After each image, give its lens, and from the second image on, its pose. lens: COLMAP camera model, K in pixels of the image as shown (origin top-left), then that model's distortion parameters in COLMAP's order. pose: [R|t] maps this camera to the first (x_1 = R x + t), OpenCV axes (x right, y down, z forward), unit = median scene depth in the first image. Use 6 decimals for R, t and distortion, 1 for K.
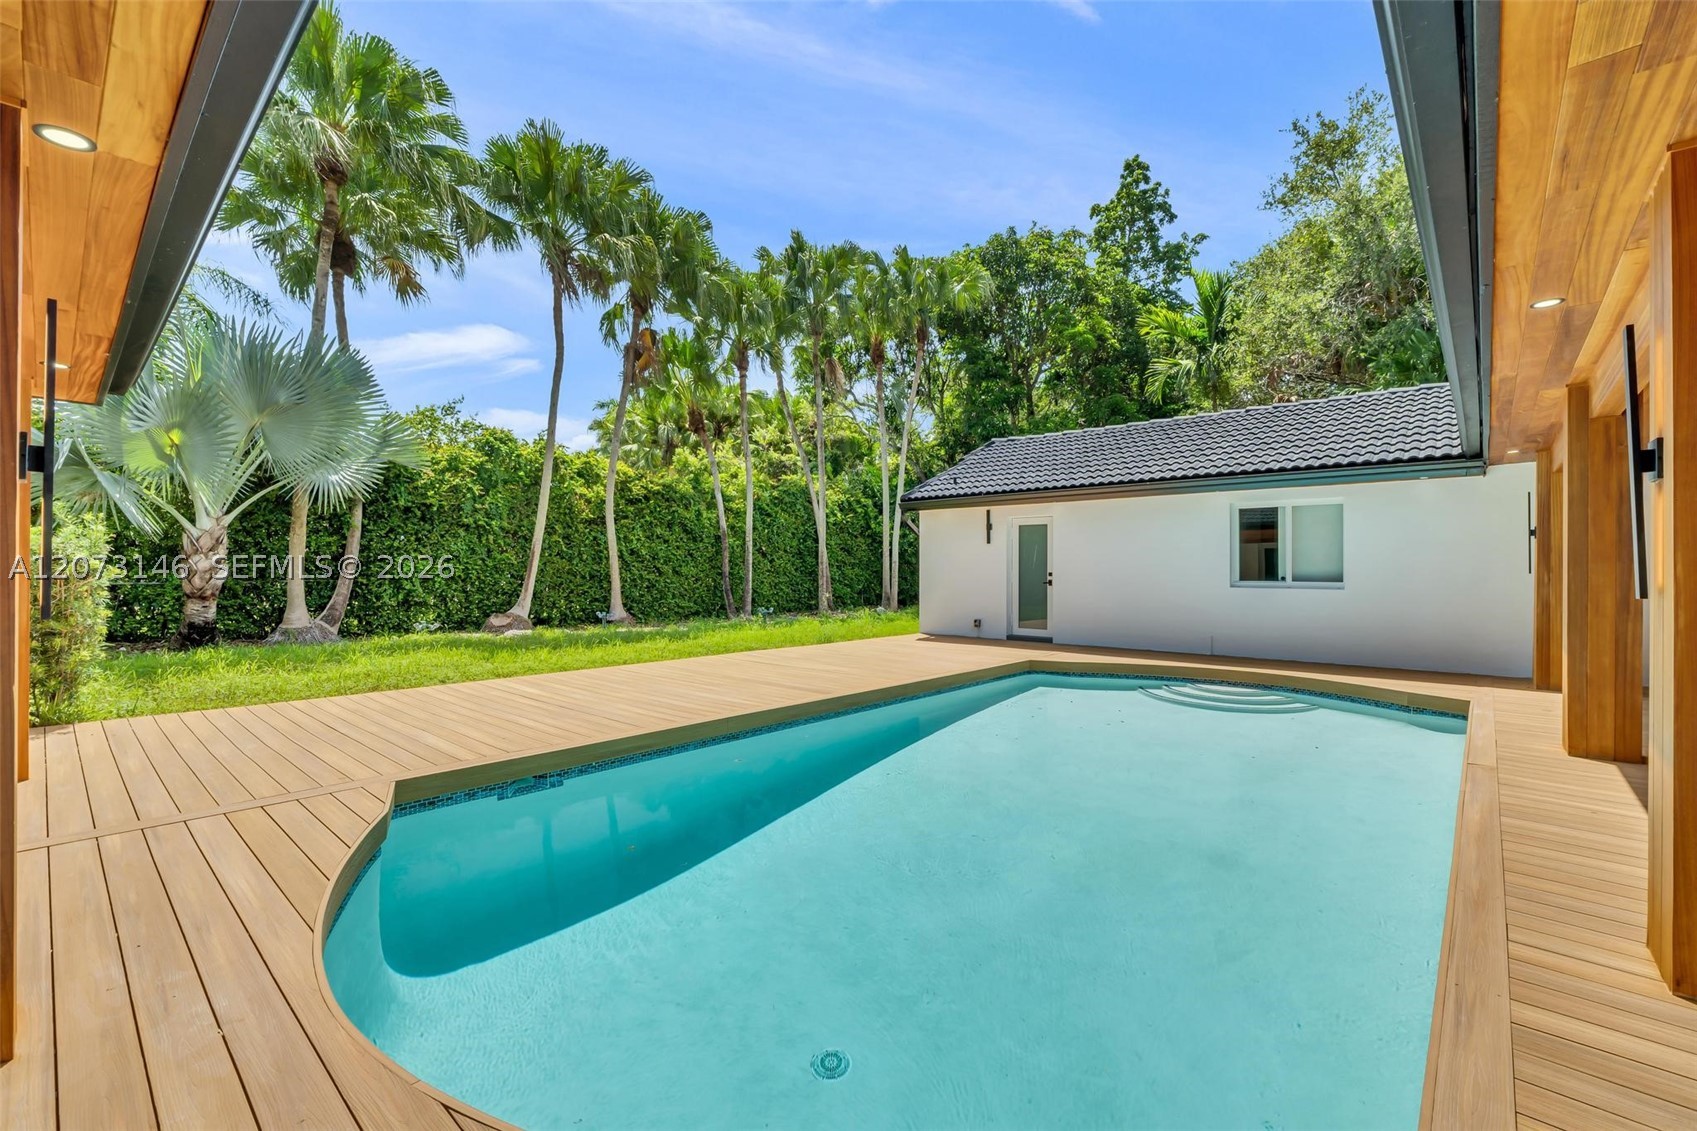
lens RADIAL K [[712.5, 0, 855.3], [0, 712.5, 558.8], [0, 0, 1]] dist [-0.002710, -0.000350]
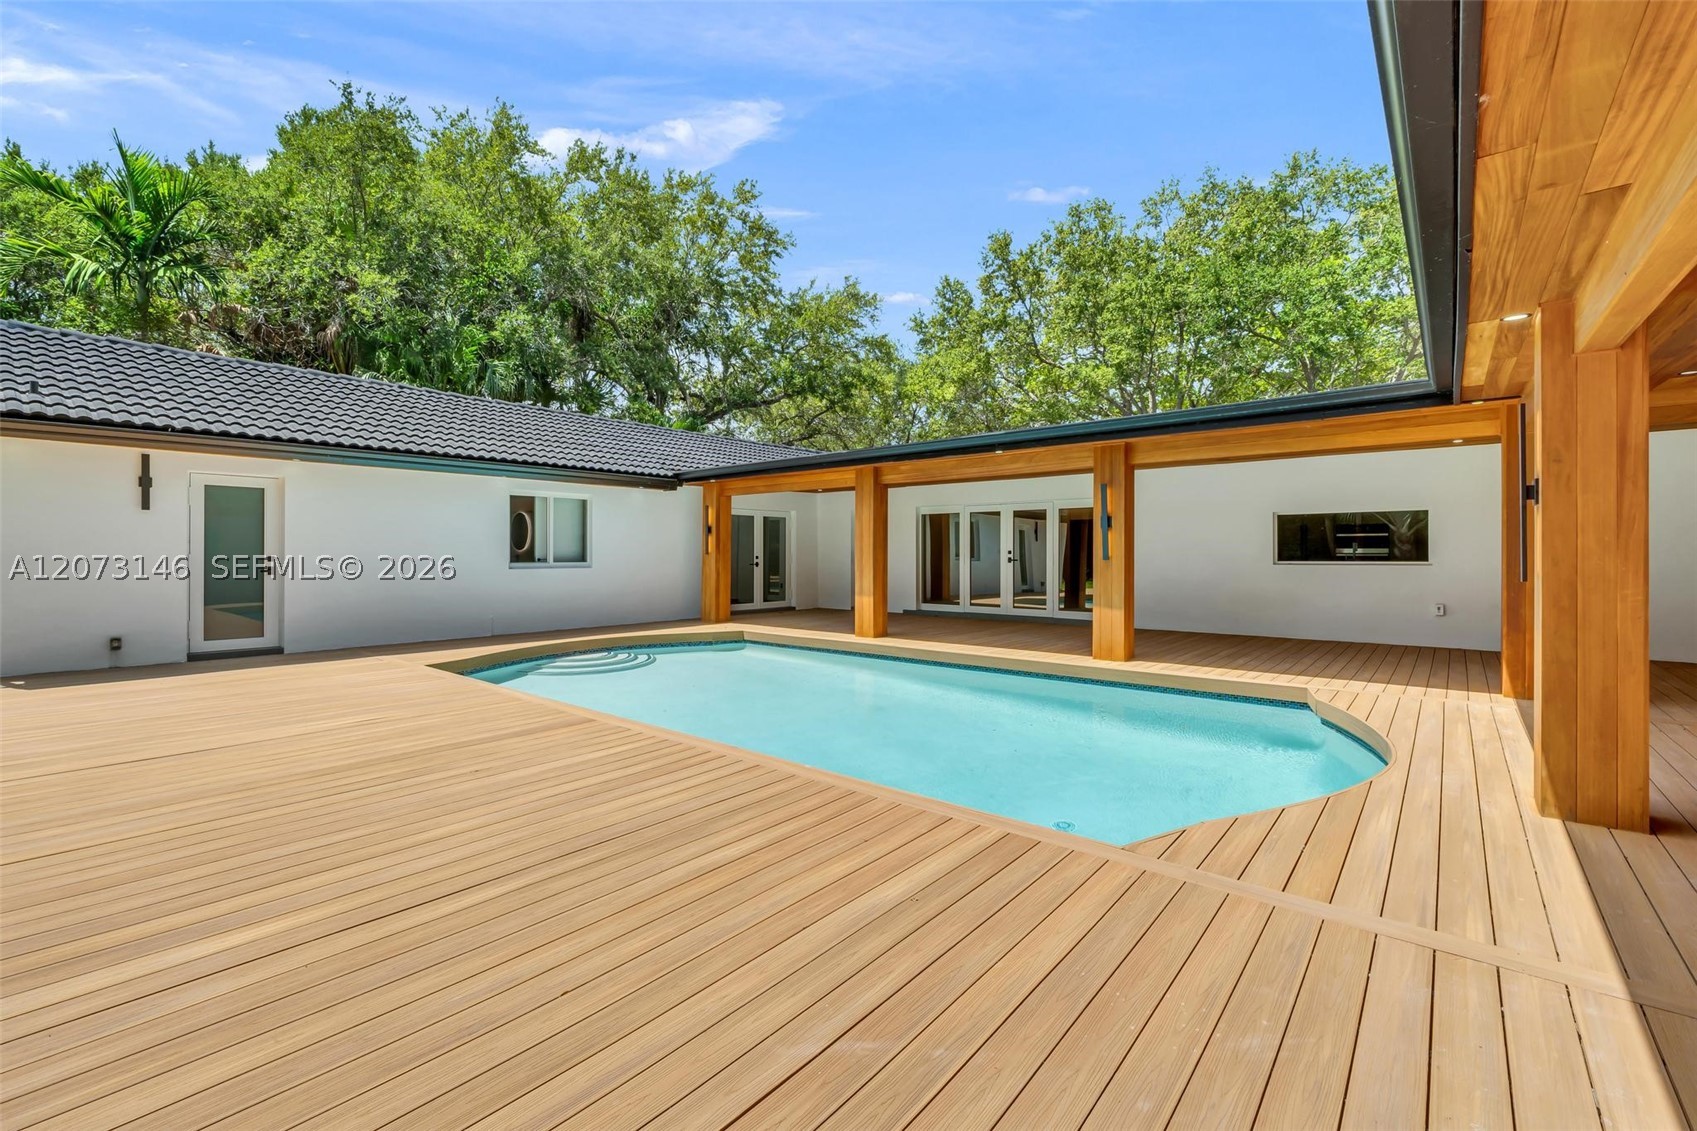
lens RADIAL K [[731.2, 0, 842.8], [0, 731.2, 547.3], [0, 0, 1]] dist [0.000684, 0.000004]
pose [[-0.022255, 0.003399, 0.999747, -0.574957], [-0.015243, 0.999877, -0.003738, 0.005039], [-0.999636, -0.015322, -0.022200, 0.538383]]
